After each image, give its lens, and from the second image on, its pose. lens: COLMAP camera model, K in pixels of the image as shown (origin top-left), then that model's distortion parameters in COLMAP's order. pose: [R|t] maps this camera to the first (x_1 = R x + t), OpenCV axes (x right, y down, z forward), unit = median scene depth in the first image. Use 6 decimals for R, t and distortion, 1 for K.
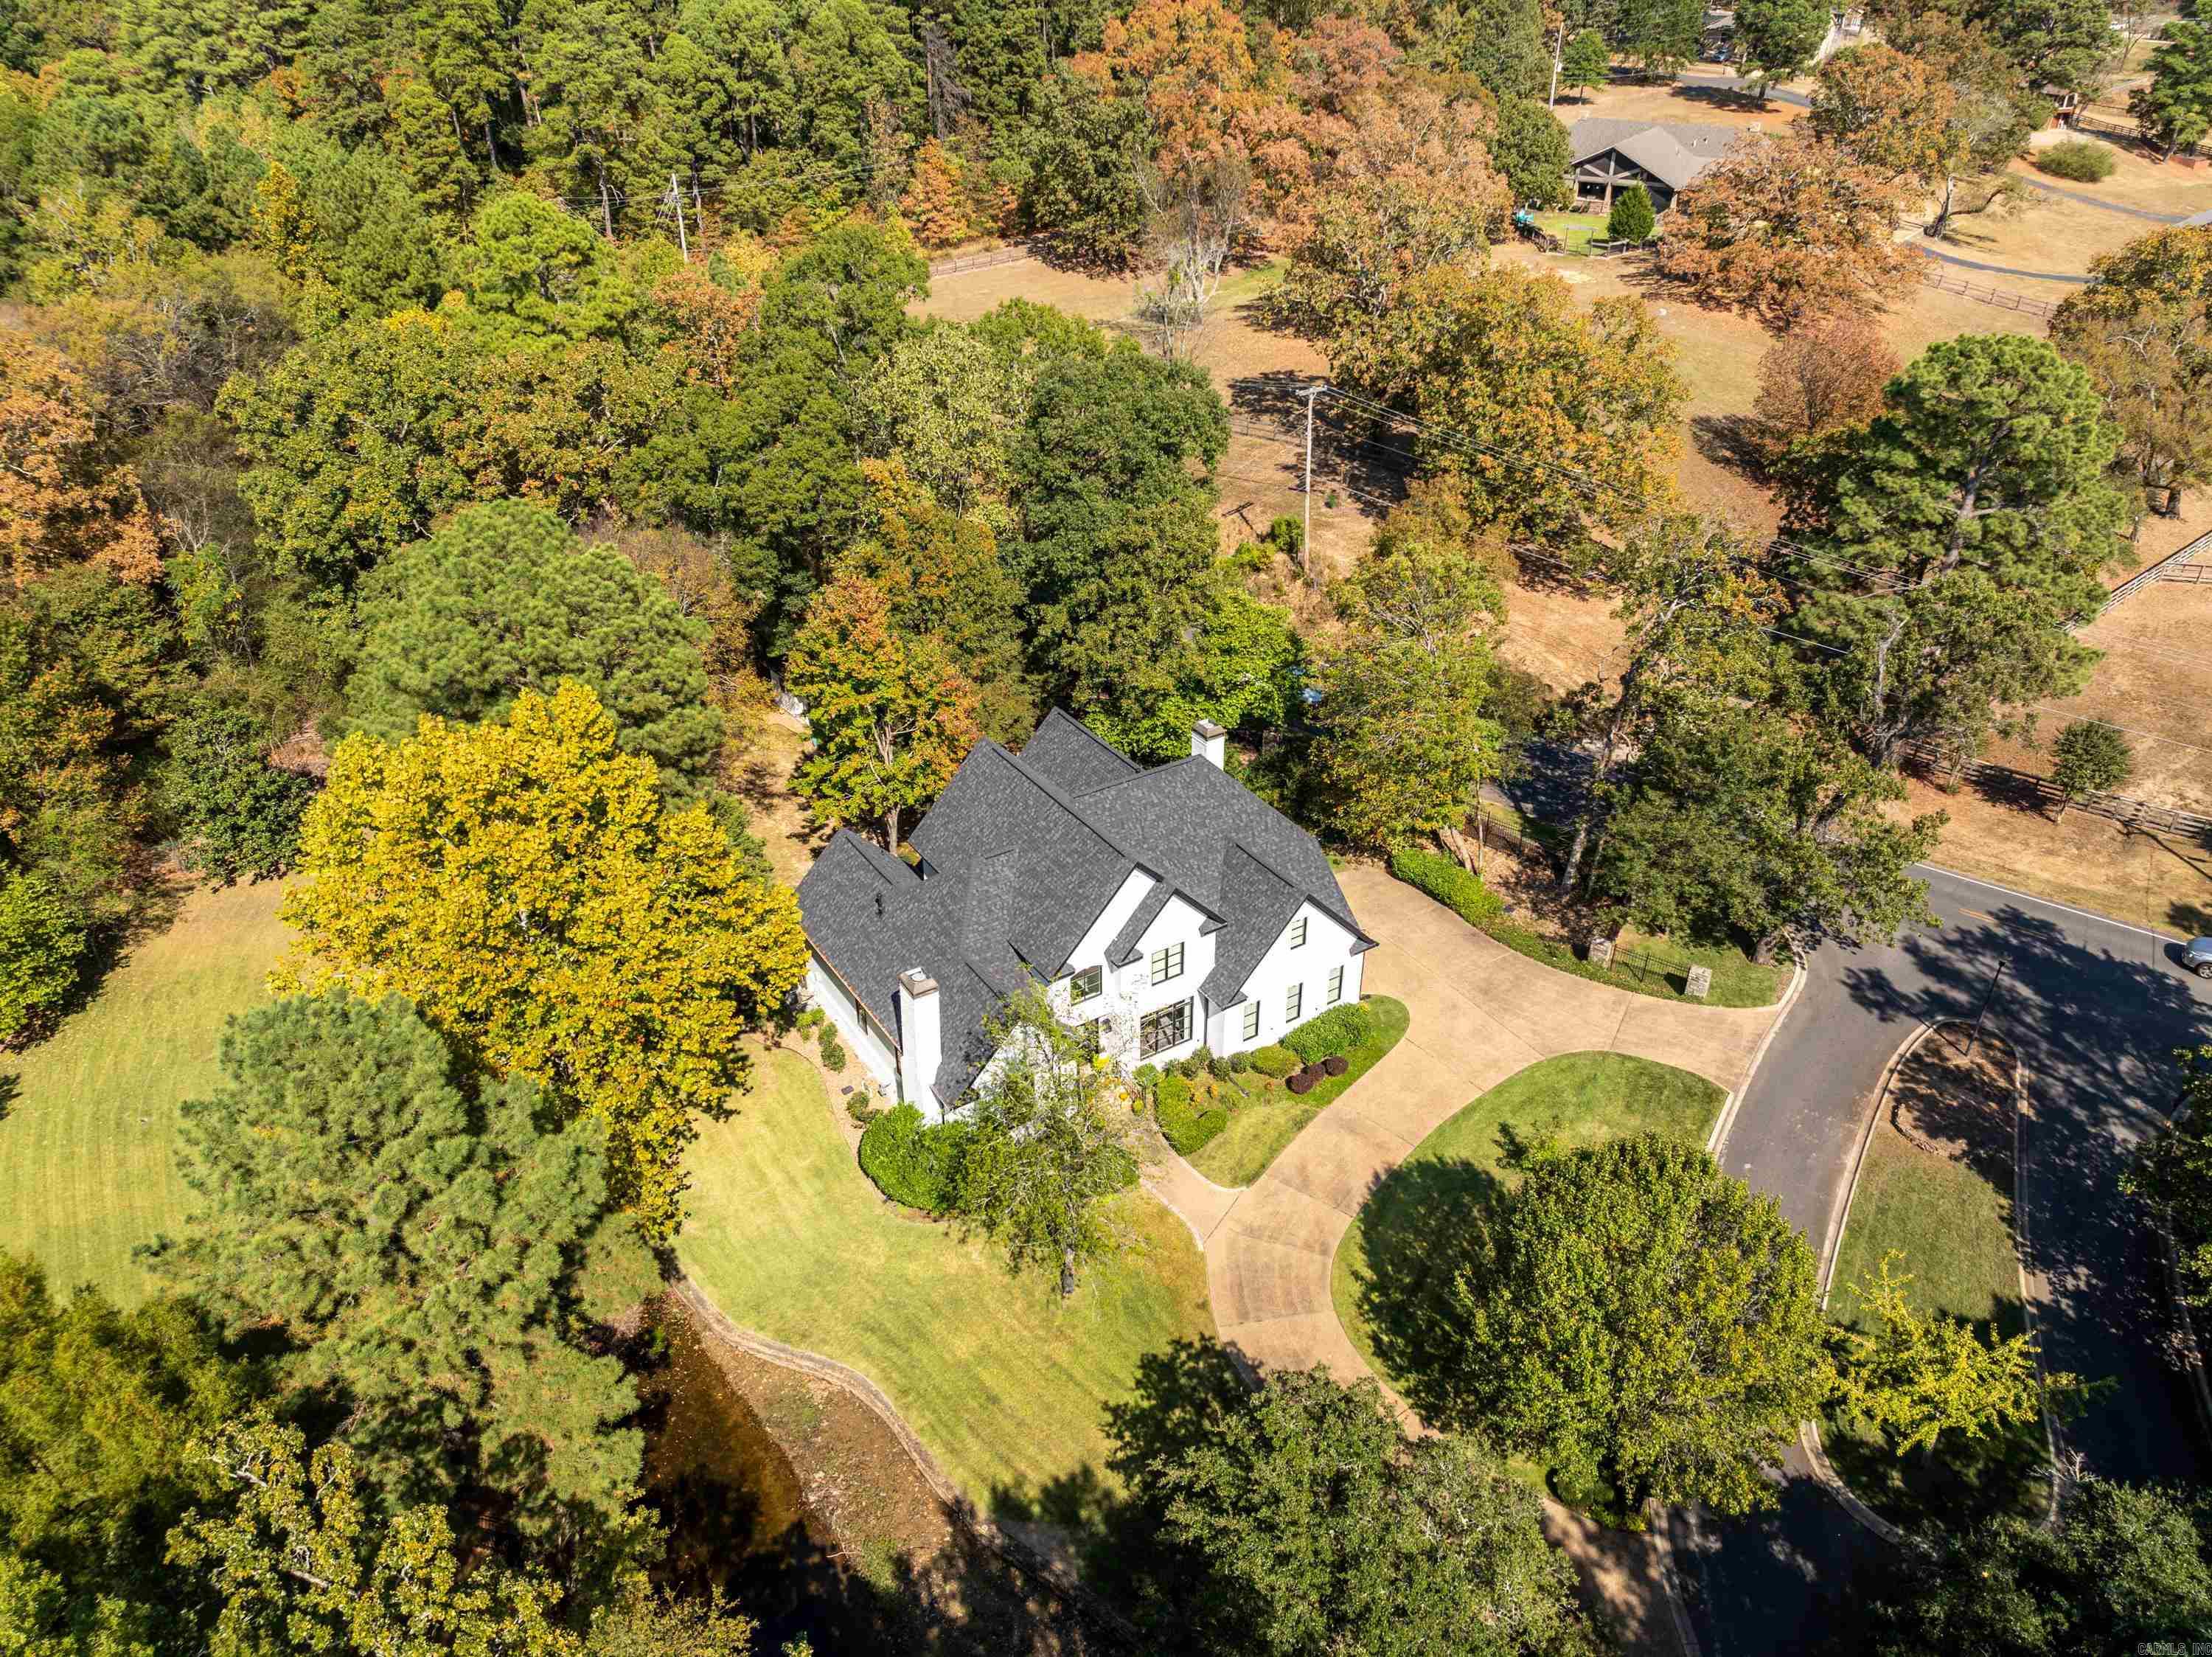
lens RADIAL K [[1554.6, 0, 1106.0], [0, 1554.6, 828.5], [0, 0, 1]] dist [-0.034014, 0.024994]
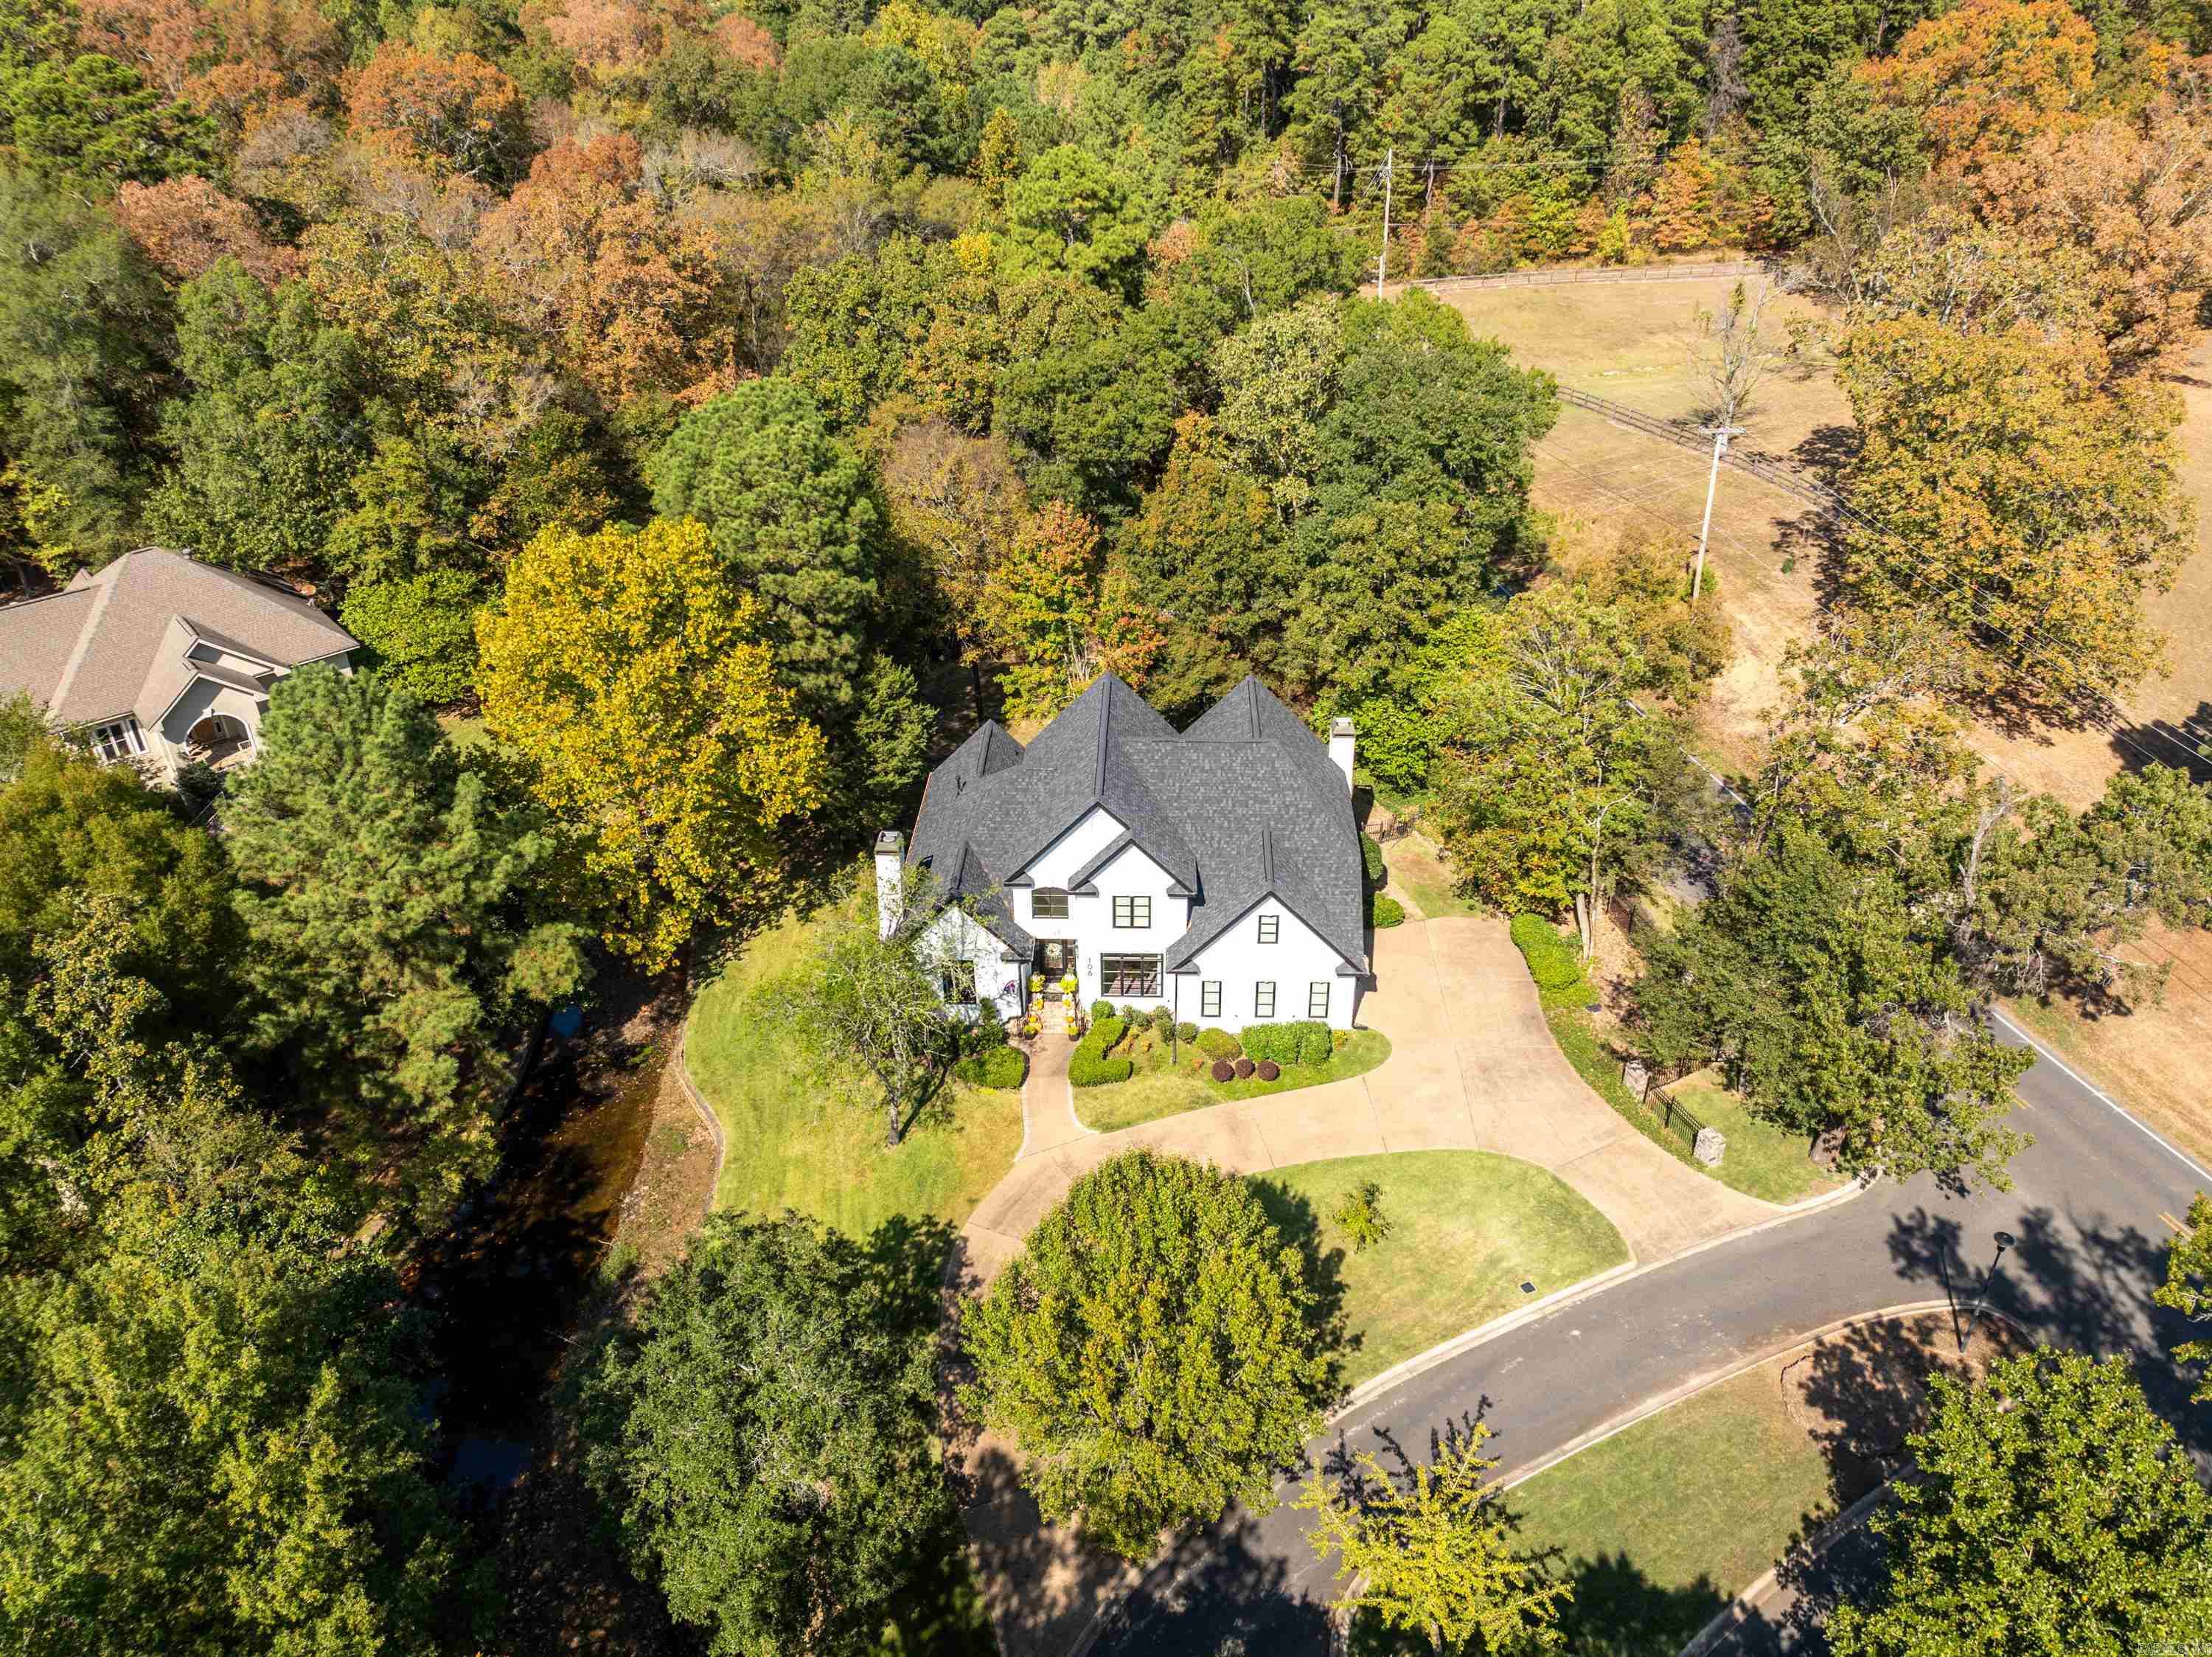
lens RADIAL K [[1554.6, 0, 1106.0], [0, 1554.6, 828.5], [0, 0, 1]] dist [-0.034014, 0.024994]
pose [[0.821754, 0.292957, -0.488770, 0.497674], [-0.289195, 0.953465, 0.085269, -0.048083], [0.491005, 0.071280, 0.868235, 0.078954]]
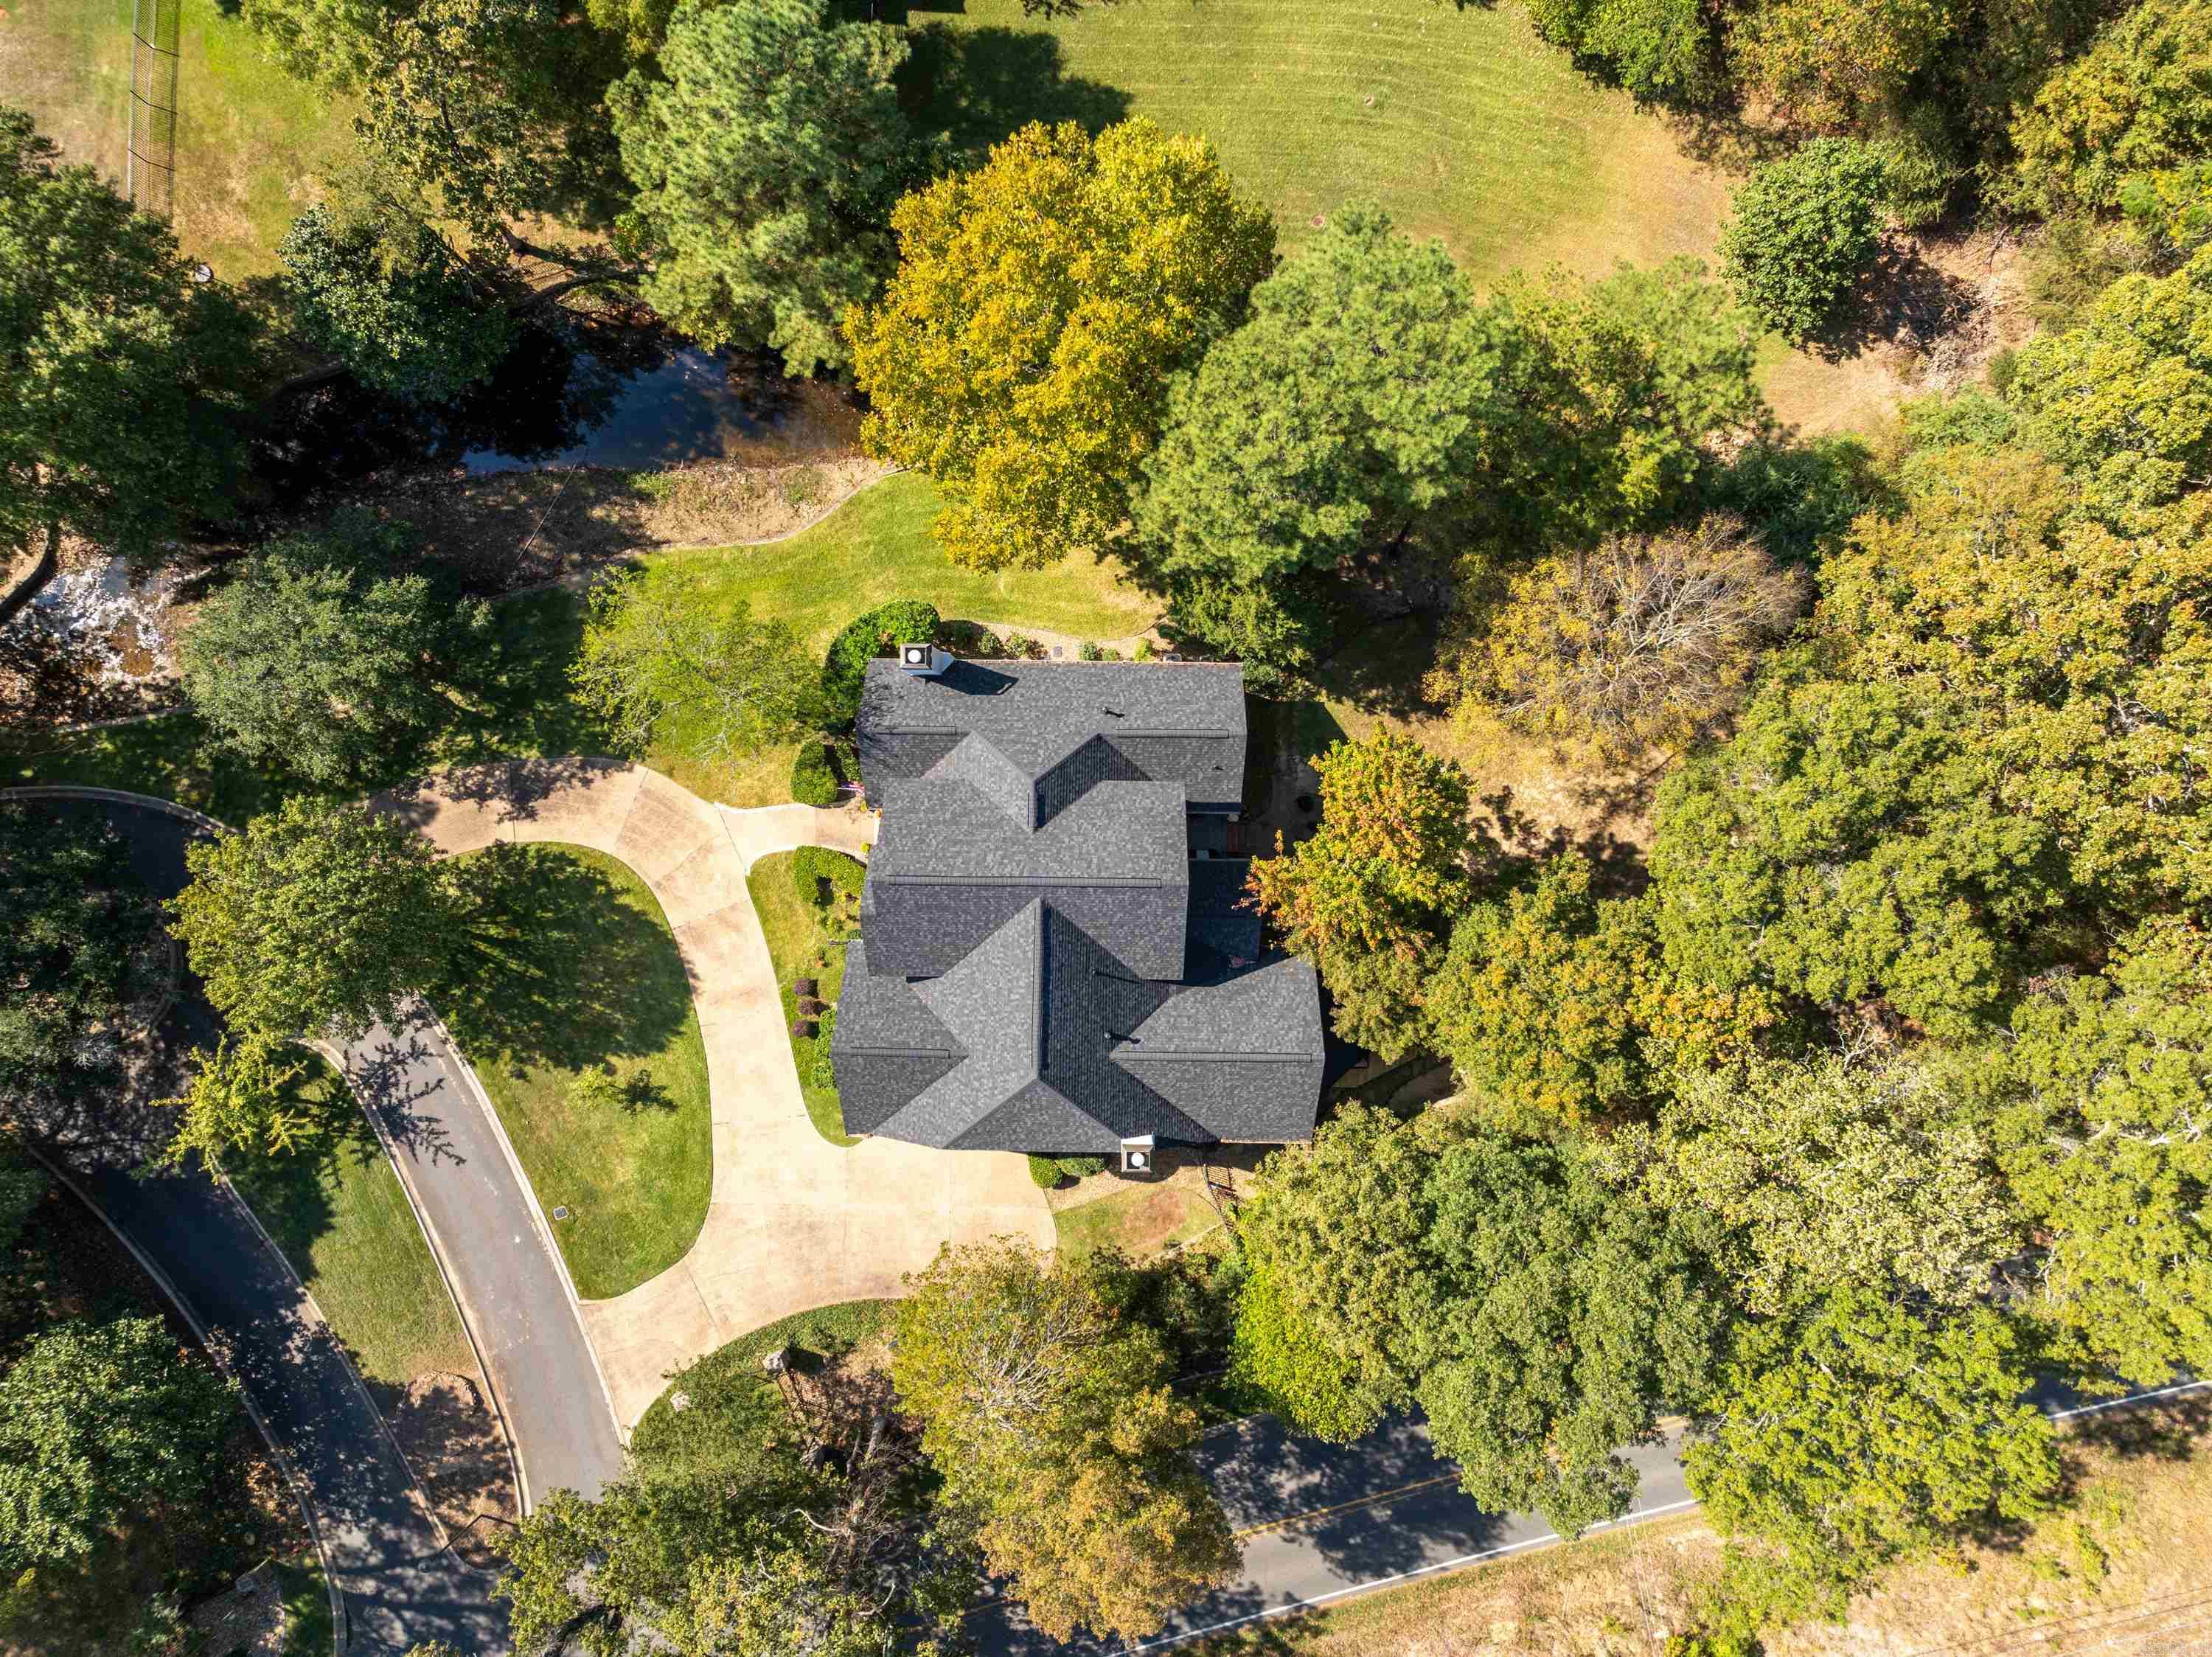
lens RADIAL K [[1554.6, 0, 1106.0], [0, 1554.6, 828.5], [0, 0, 1]] dist [-0.034014, 0.024994]
pose [[-0.550908, 0.834552, 0.004914, -0.087892], [-0.423003, -0.284301, 0.860373, -0.815650], [0.719423, 0.471908, 0.509642, 0.530363]]
